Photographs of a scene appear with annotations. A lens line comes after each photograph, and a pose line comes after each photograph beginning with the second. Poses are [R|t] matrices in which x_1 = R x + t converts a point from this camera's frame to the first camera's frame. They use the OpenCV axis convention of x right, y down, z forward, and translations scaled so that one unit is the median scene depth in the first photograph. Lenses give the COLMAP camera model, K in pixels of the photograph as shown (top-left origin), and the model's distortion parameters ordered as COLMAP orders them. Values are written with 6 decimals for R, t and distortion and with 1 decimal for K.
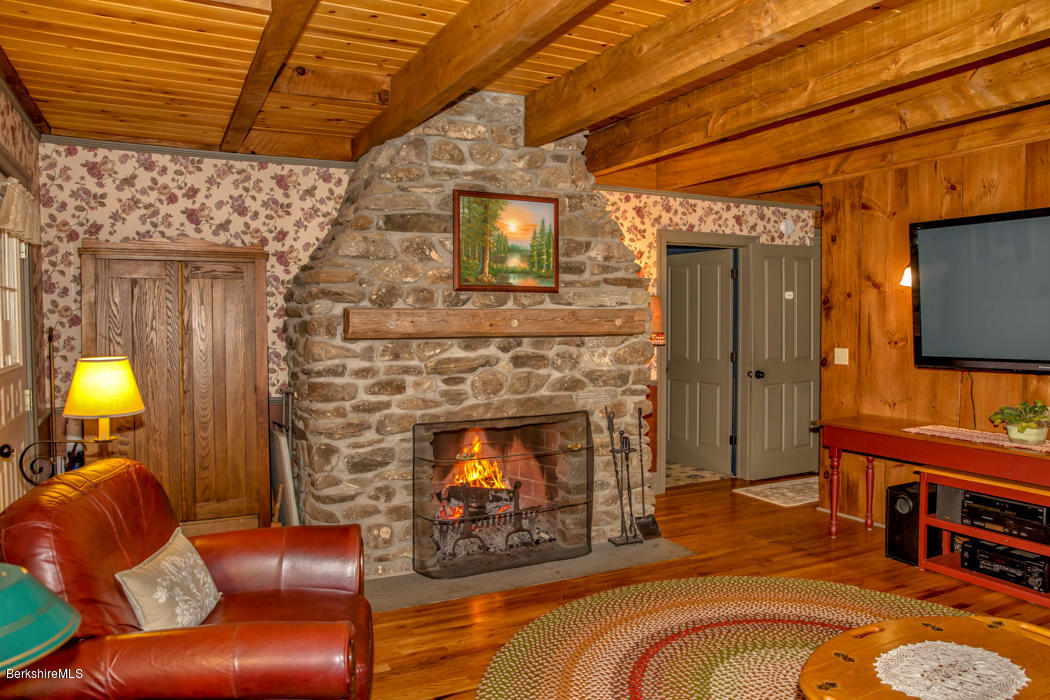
lens RADIAL K [[733.9, 0, 518.6], [0, 733.9, 347.4], [0, 0, 1]] dist [-0.111953, 0.077042]
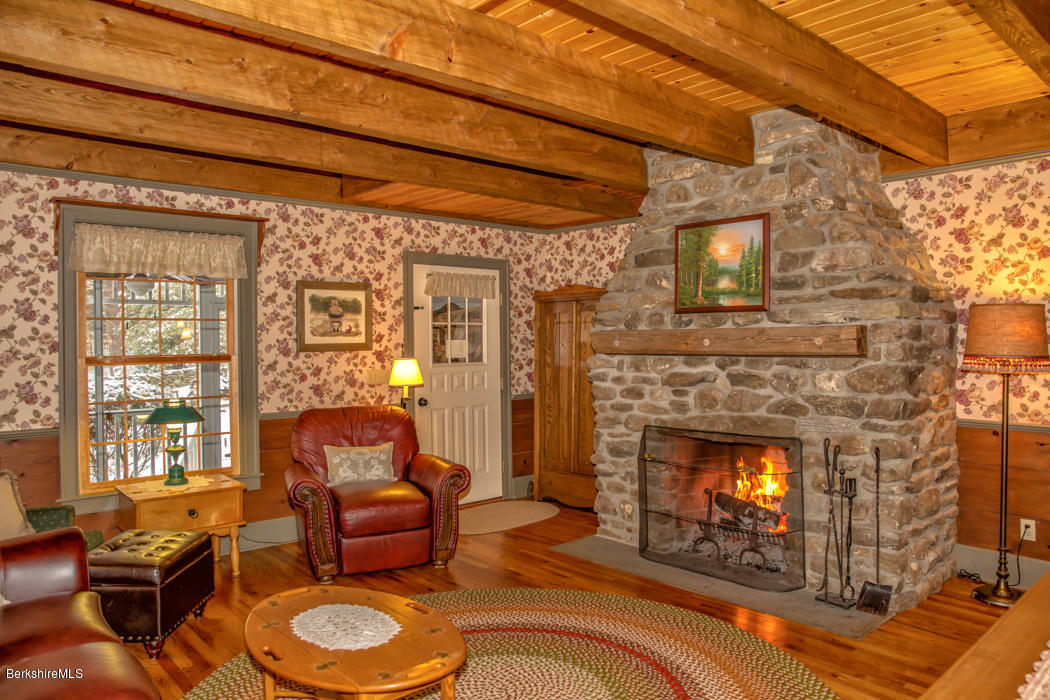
lens RADIAL K [[733.9, 0, 518.6], [0, 733.9, 347.4], [0, 0, 1]] dist [-0.111953, 0.077042]
pose [[0.246691, 0.008476, -0.969057, 0.925804], [-0.032625, 0.999468, 0.000437, -0.016701], [0.968545, 0.031508, 0.246837, 0.466377]]
